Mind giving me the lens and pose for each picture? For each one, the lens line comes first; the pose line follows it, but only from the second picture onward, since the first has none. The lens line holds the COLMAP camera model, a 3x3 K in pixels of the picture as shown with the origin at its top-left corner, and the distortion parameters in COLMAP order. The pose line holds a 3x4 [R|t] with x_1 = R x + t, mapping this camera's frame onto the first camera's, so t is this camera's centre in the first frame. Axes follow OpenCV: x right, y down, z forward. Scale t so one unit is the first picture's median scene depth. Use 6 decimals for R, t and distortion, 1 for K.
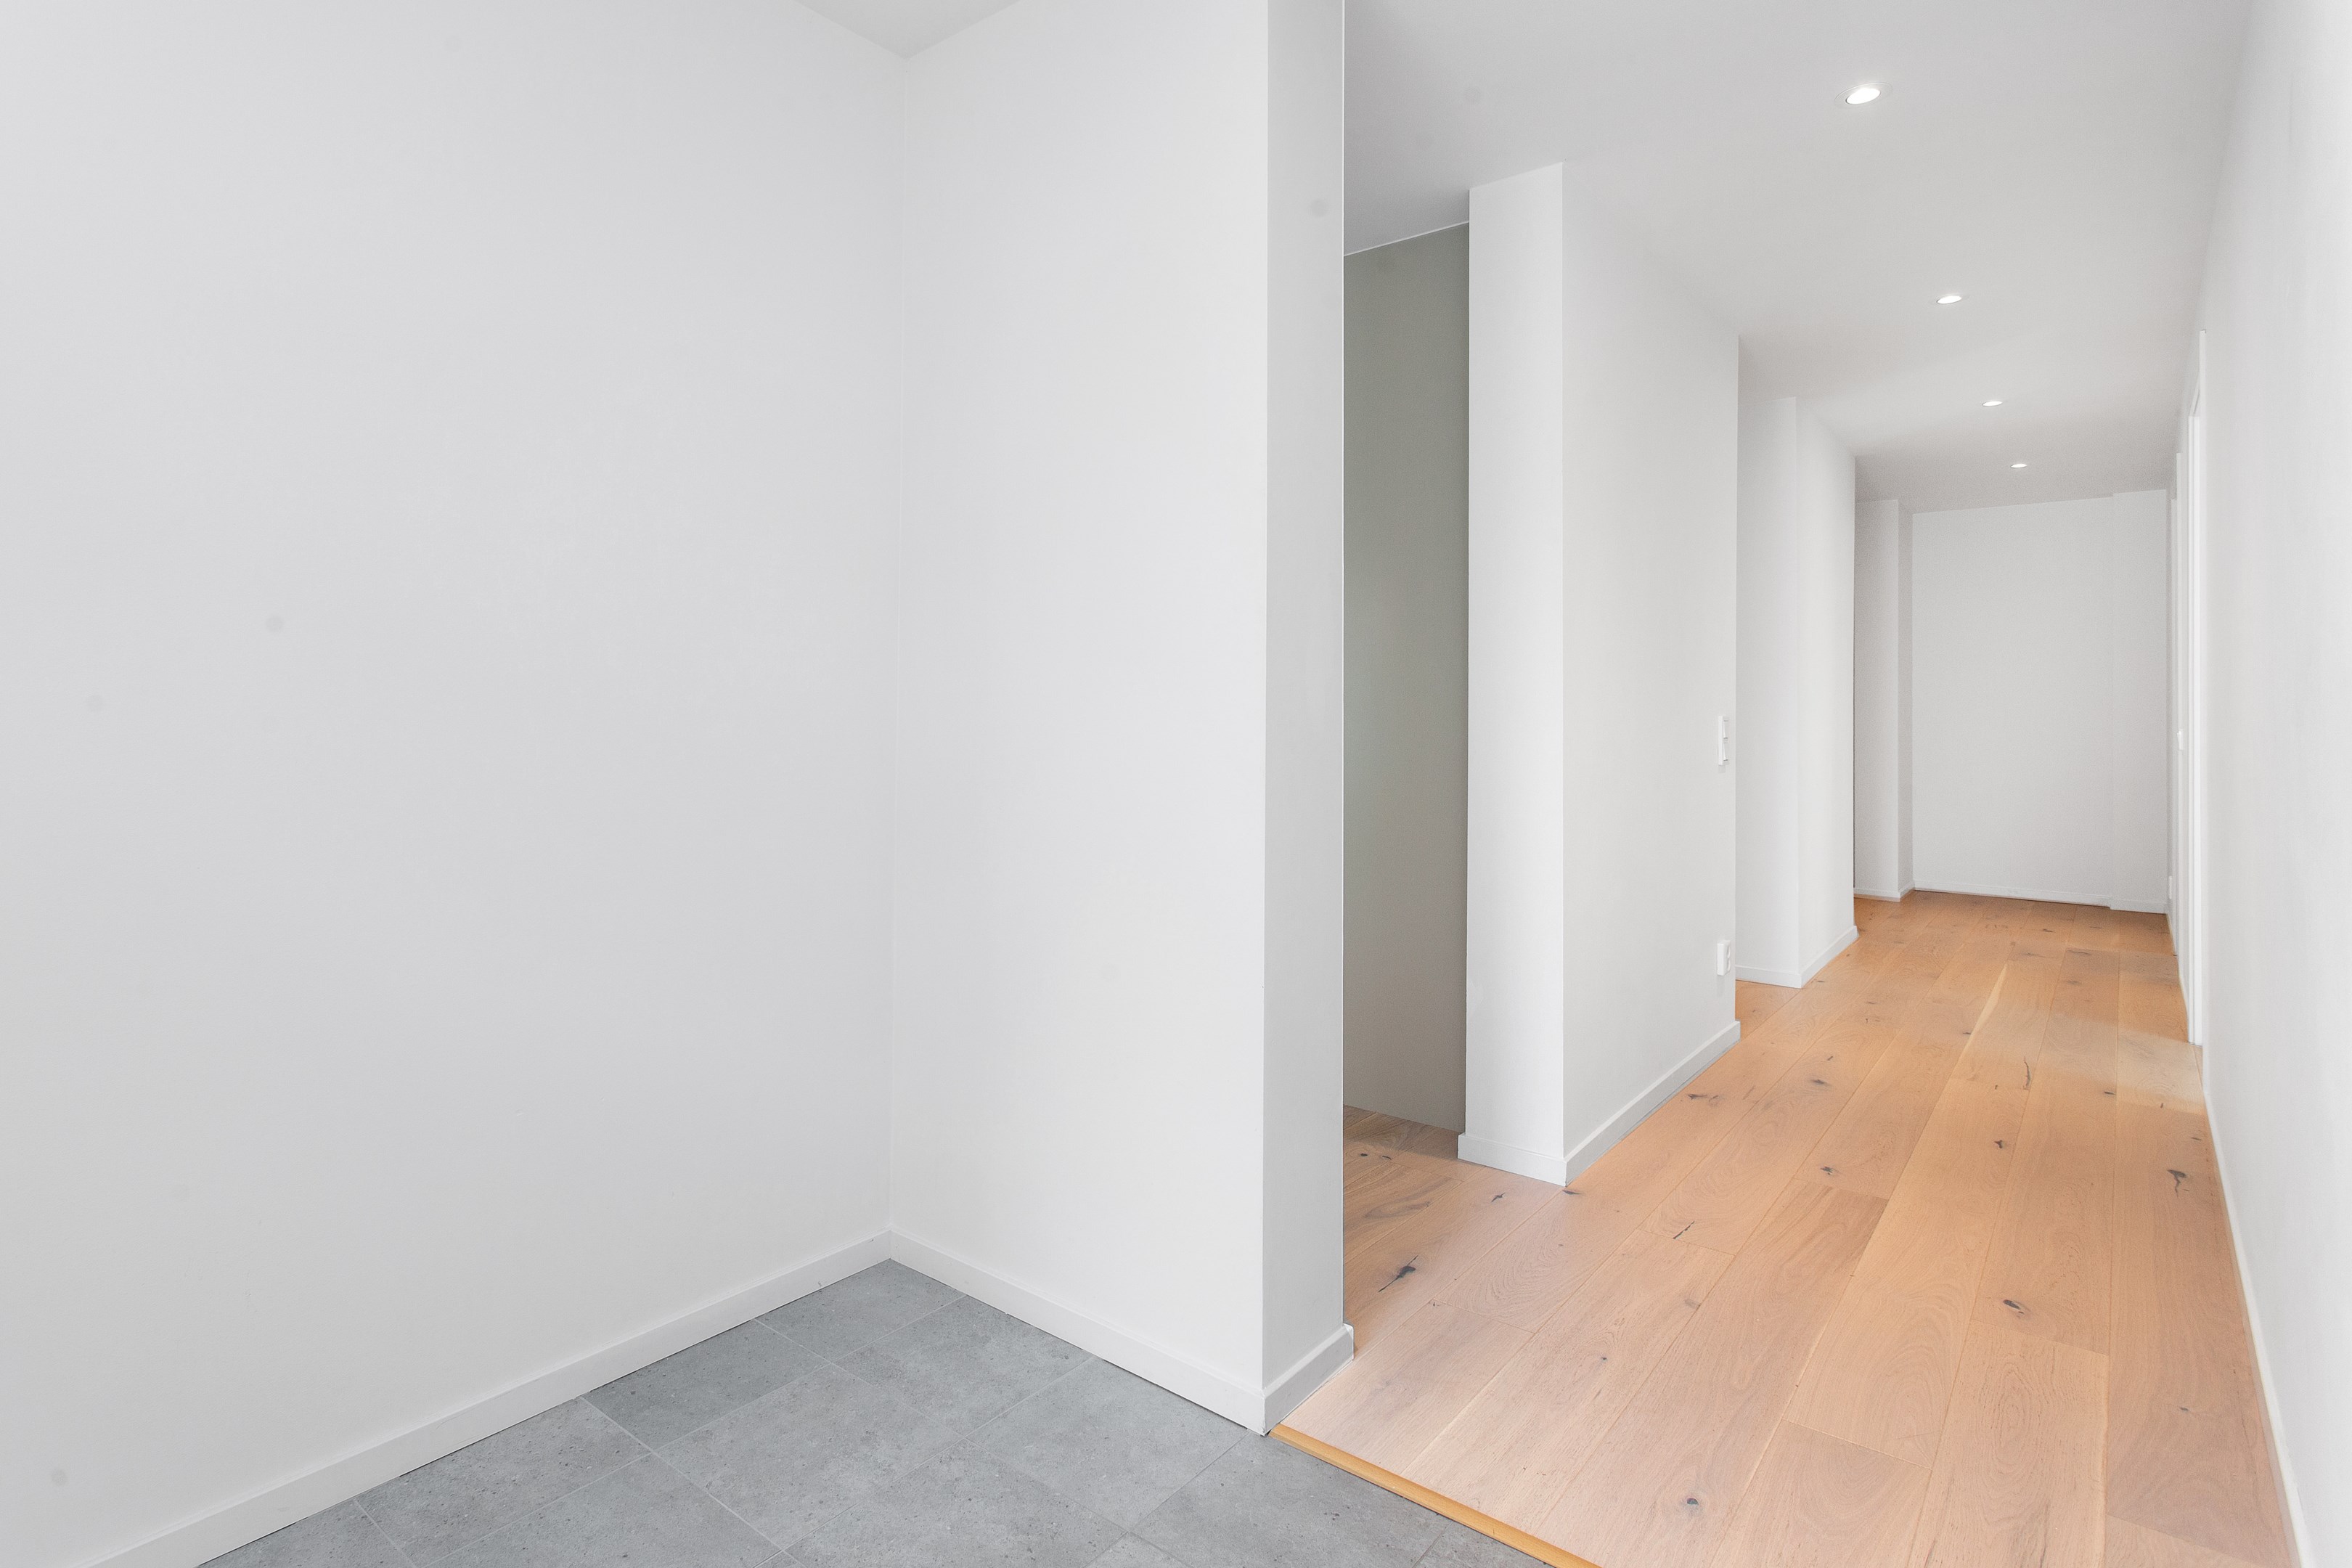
lens RADIAL K [[1114.7, 0, 1137.0], [0, 1114.7, 718.4], [0, 0, 1]] dist [0.005335, 0.000116]
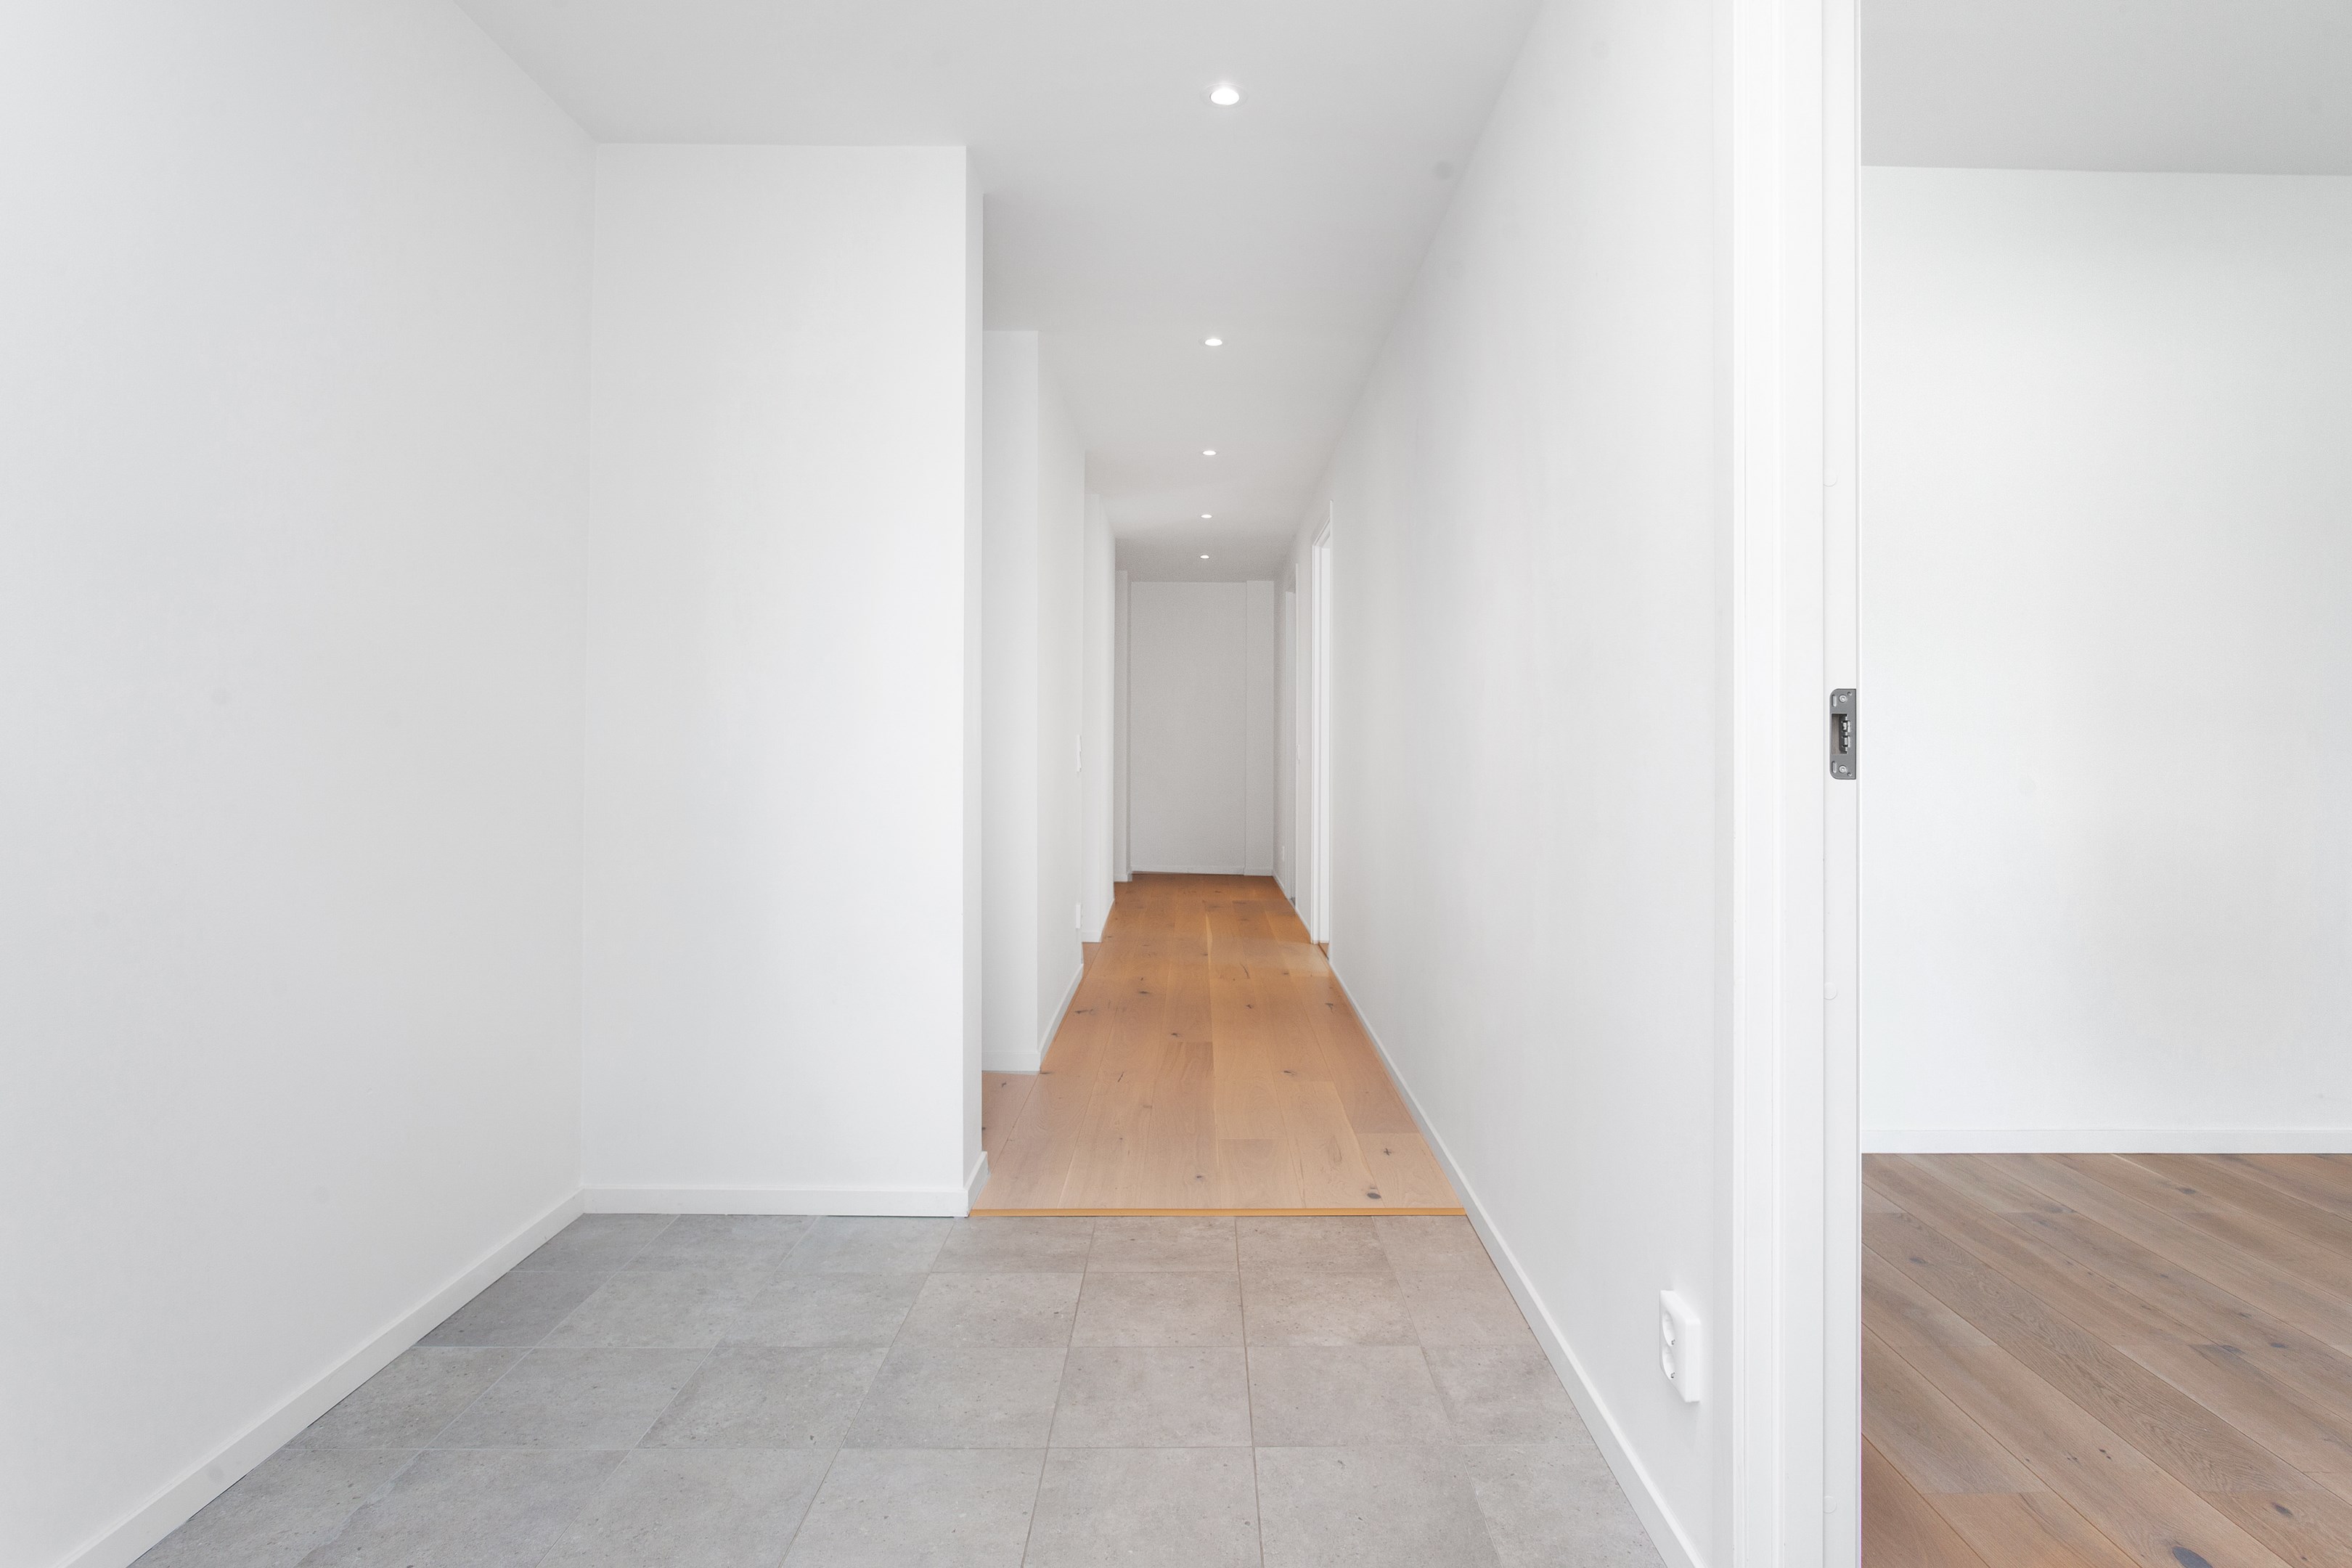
lens RADIAL K [[1182.1, 0, 1176.0], [0, 1182.1, 784.0], [0, 0, 1]] dist [0.000596, -0.000051]
pose [[0.765076, -0.020939, 0.643599, -0.560417], [-0.001446, 0.999413, 0.034234, 0.011466], [-0.643938, -0.027122, 0.764597, -0.302533]]
